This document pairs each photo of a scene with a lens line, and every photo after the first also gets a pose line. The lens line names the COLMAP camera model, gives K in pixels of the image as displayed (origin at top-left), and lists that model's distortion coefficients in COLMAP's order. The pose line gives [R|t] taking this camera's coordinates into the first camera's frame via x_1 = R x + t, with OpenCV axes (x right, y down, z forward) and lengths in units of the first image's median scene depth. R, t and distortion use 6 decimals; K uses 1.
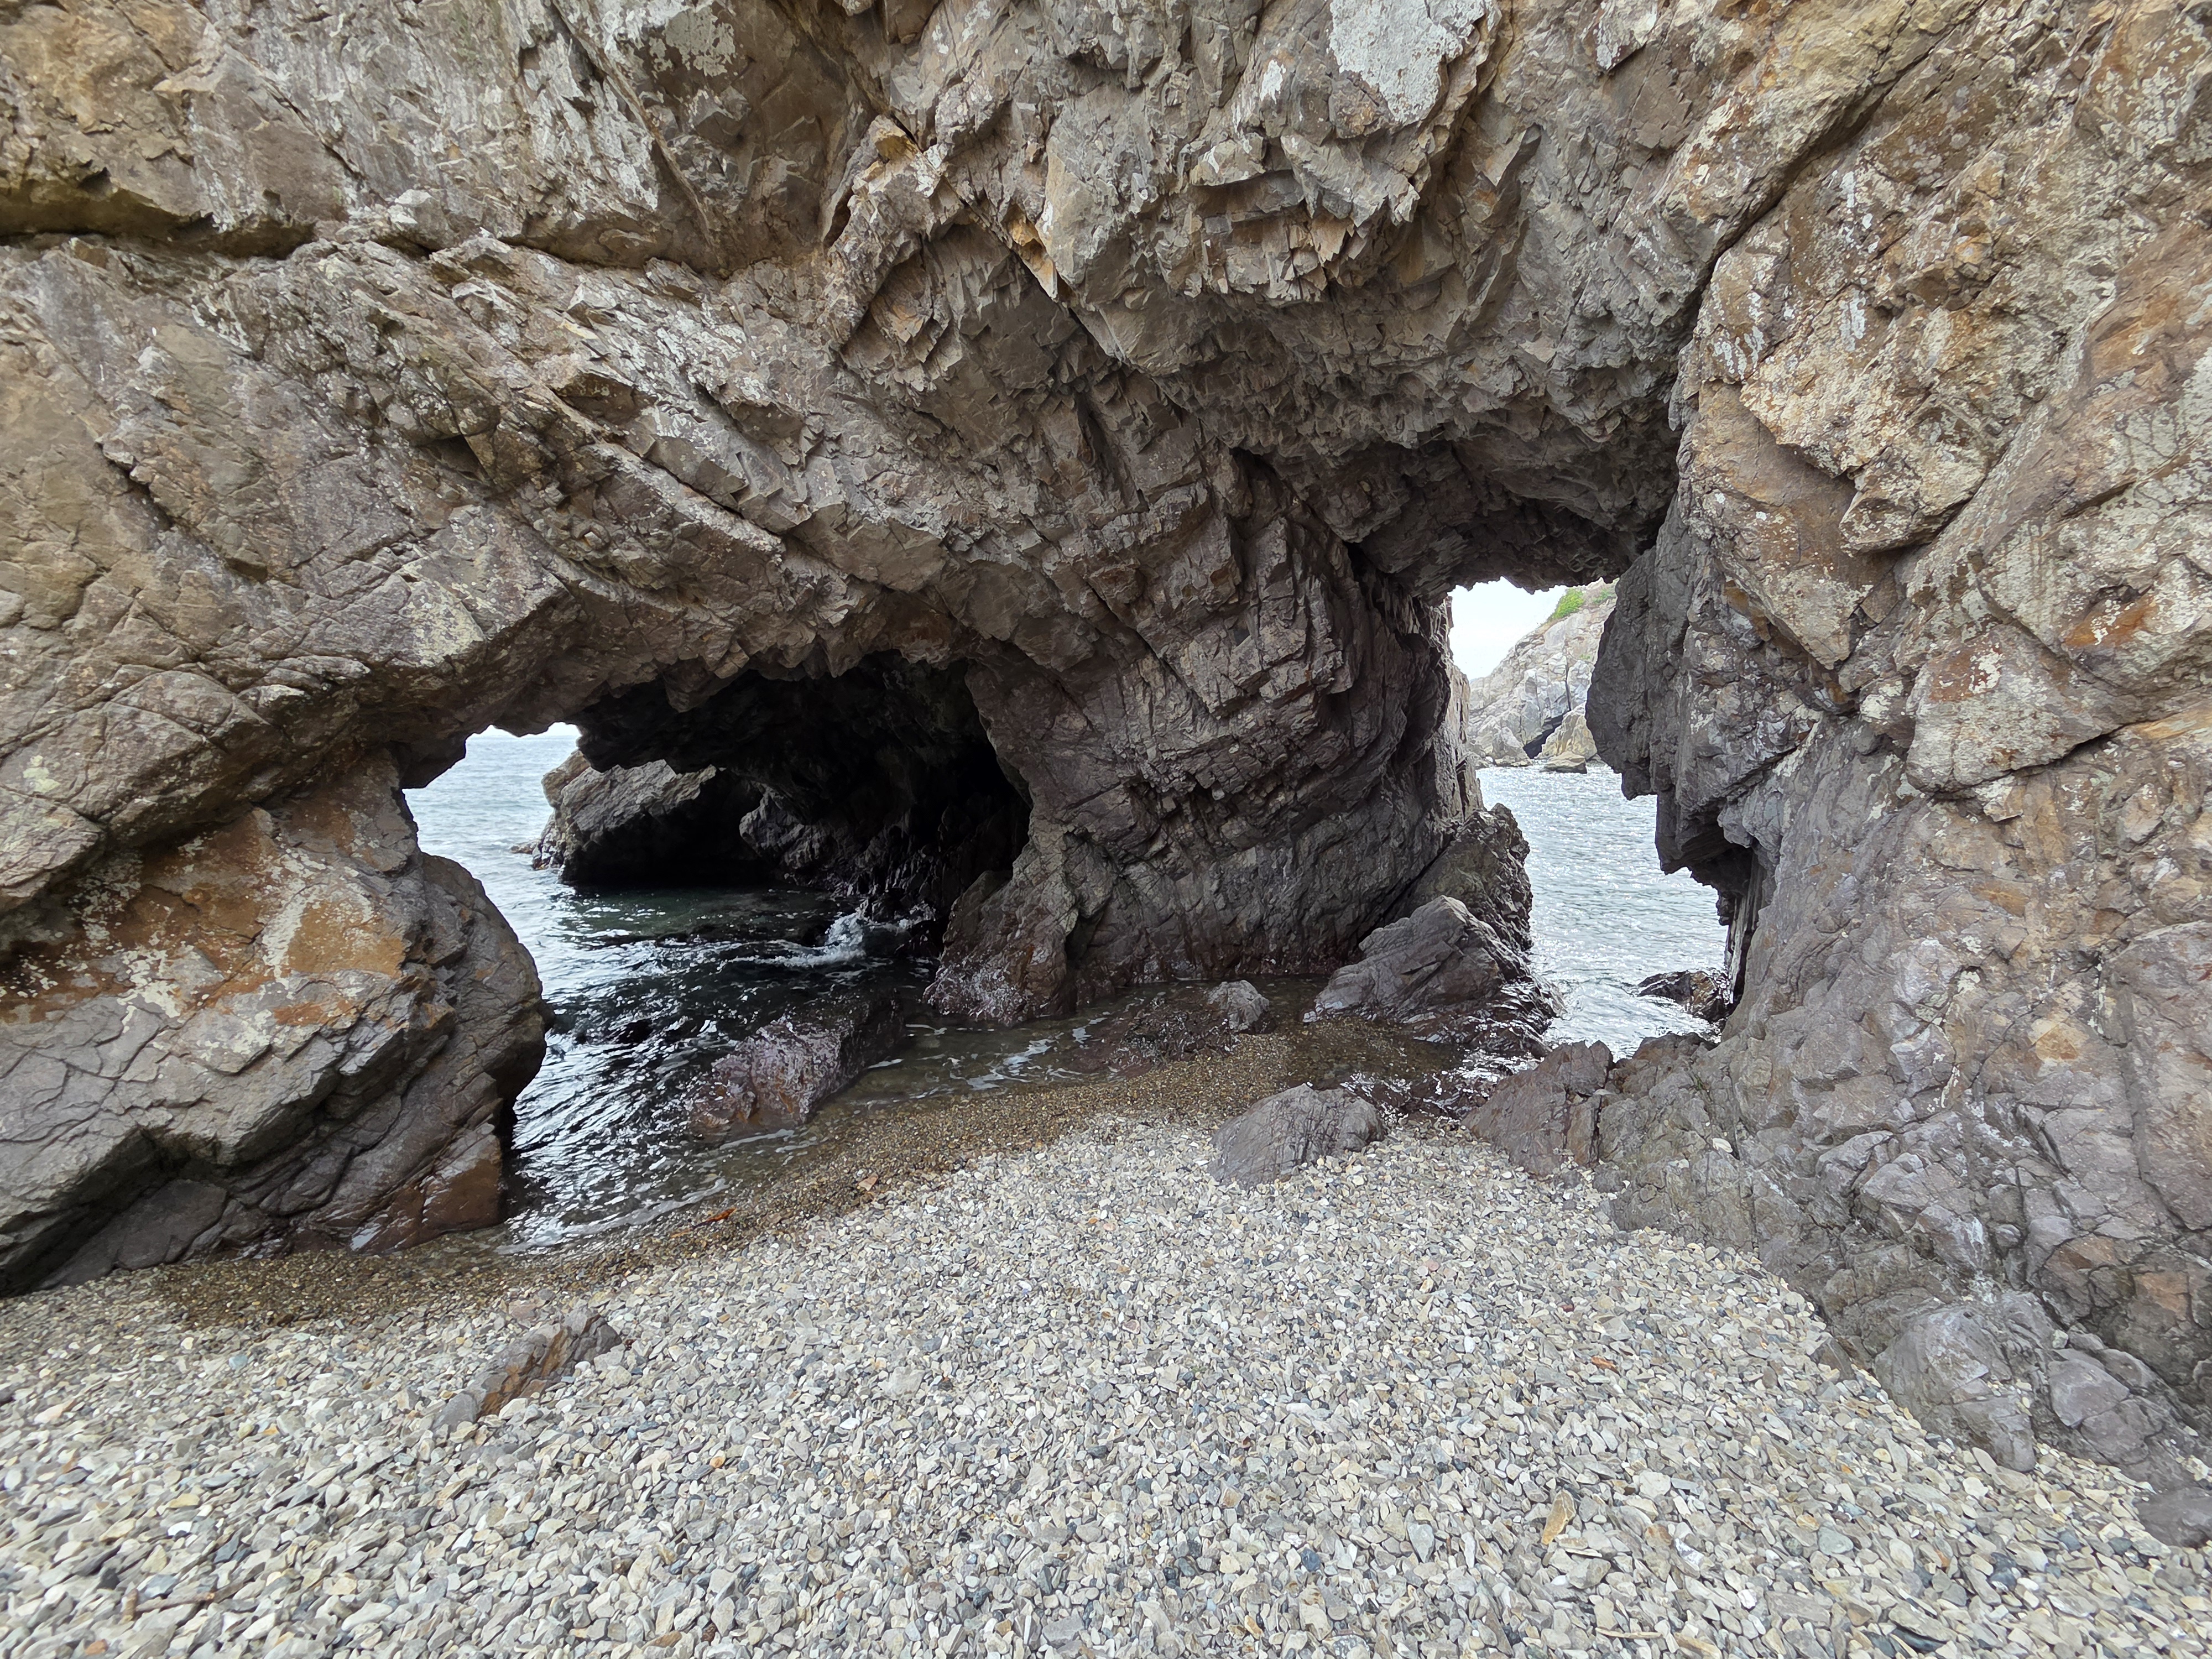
lens RADIAL K [[907.6, 0, 1121.6], [0, 907.6, 818.1], [0, 0, 1]] dist [0.005730, -0.002676]
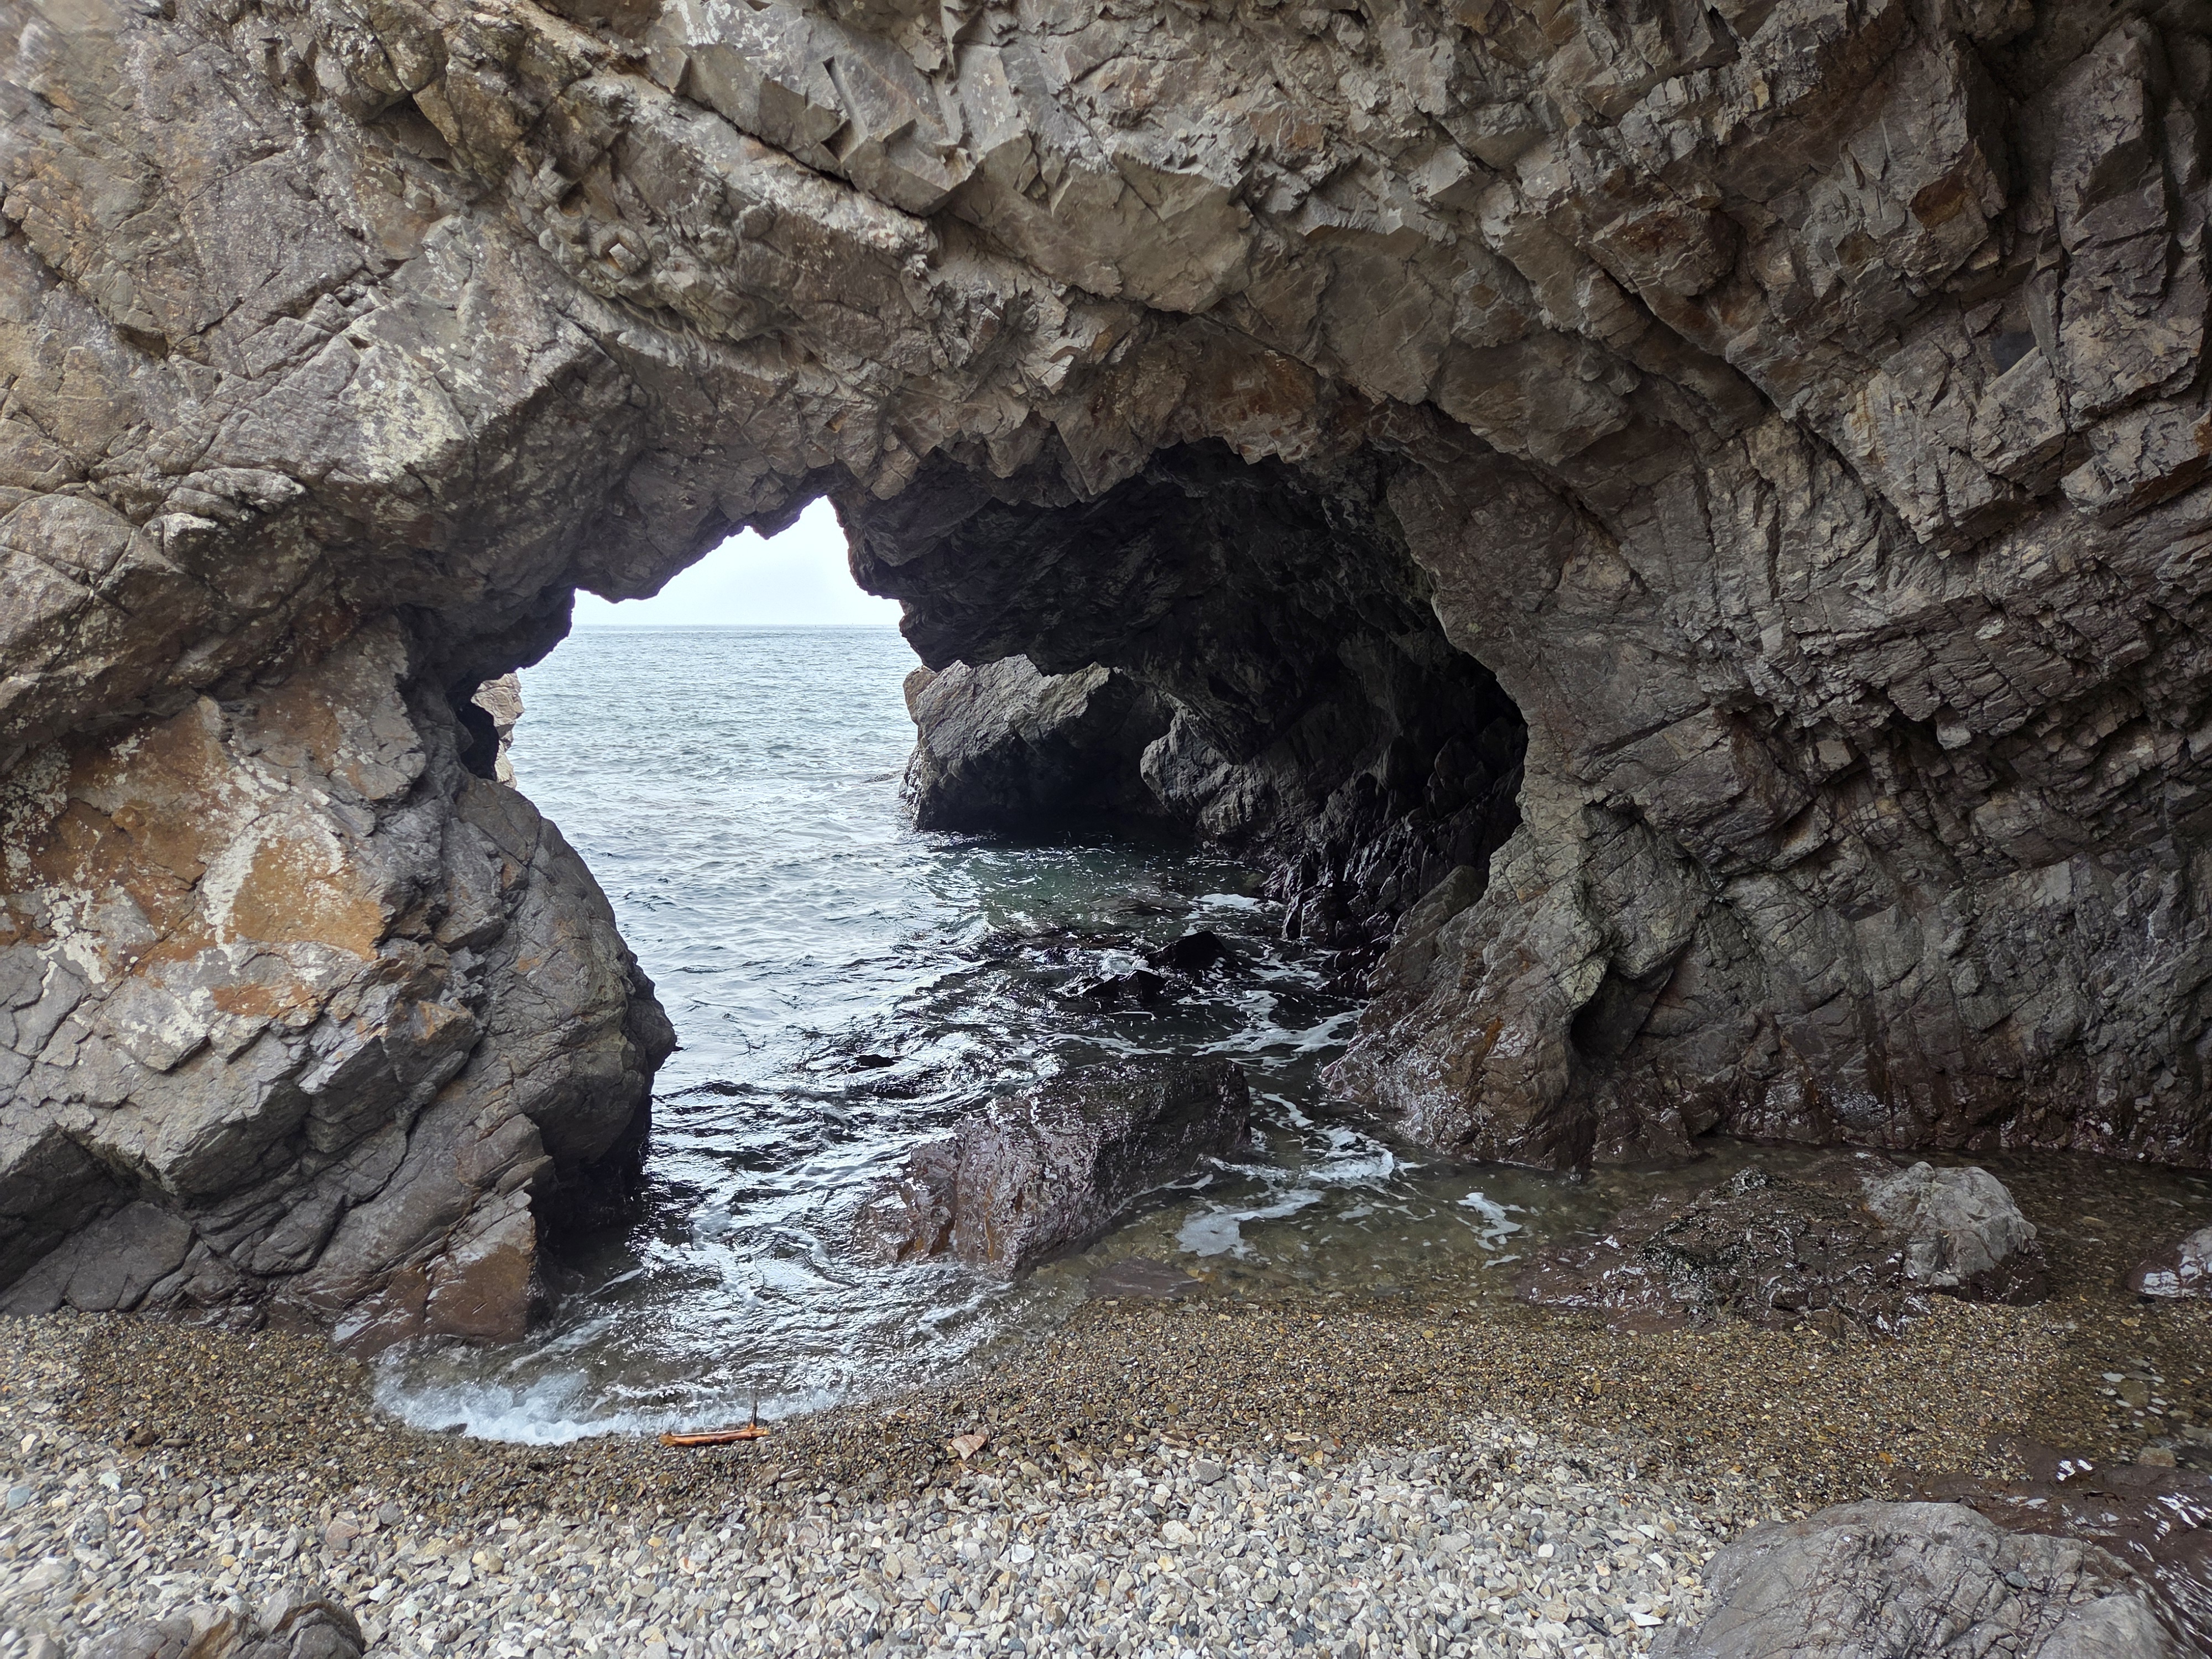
lens RADIAL K [[1472.3, 0, 1087.5], [0, 1472.3, 839.1], [0, 0, 1]] dist [0.069966, -0.052854]
pose [[0.868789, 0.071785, -0.489951, 0.158850], [-0.045911, 0.996852, 0.064644, -0.006171], [0.493049, -0.033668, 0.869350, 0.261343]]
